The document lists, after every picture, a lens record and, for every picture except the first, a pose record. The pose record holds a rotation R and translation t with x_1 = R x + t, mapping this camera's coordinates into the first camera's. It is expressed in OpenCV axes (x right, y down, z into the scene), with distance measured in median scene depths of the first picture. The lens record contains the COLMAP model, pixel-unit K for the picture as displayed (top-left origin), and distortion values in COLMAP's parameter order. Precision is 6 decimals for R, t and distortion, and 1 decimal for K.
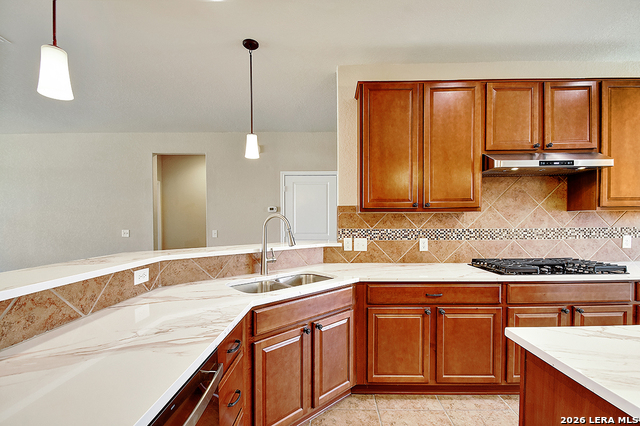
lens RADIAL K [[274.3, 0, 318.2], [0, 274.3, 226.1], [0, 0, 1]] dist [0.004337, -0.000114]
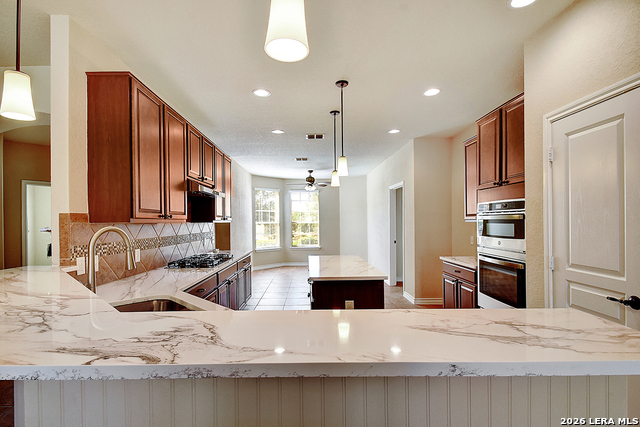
lens RADIAL K [[300.7, 0, 309.4], [0, 300.7, 224.5], [0, 0, 1]] dist [-0.001250, 0.000003]
pose [[-0.030963, -0.002299, 0.999518, -0.722911], [0.029544, 0.999558, 0.003214, -0.029358], [-0.999084, 0.029630, -0.030881, 0.419569]]
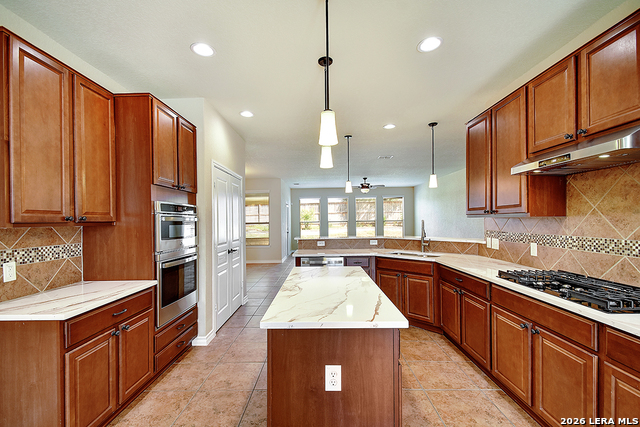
lens RADIAL K [[291.7, 0, 327.8], [0, 291.7, 220.1], [0, 0, 1]] dist [0.011781, -0.000038]
pose [[0.036998, 0.007650, -0.999286, 1.428471], [-0.007160, 0.999947, 0.007390, -0.040979], [0.999290, 0.006881, 0.037051, 0.225560]]
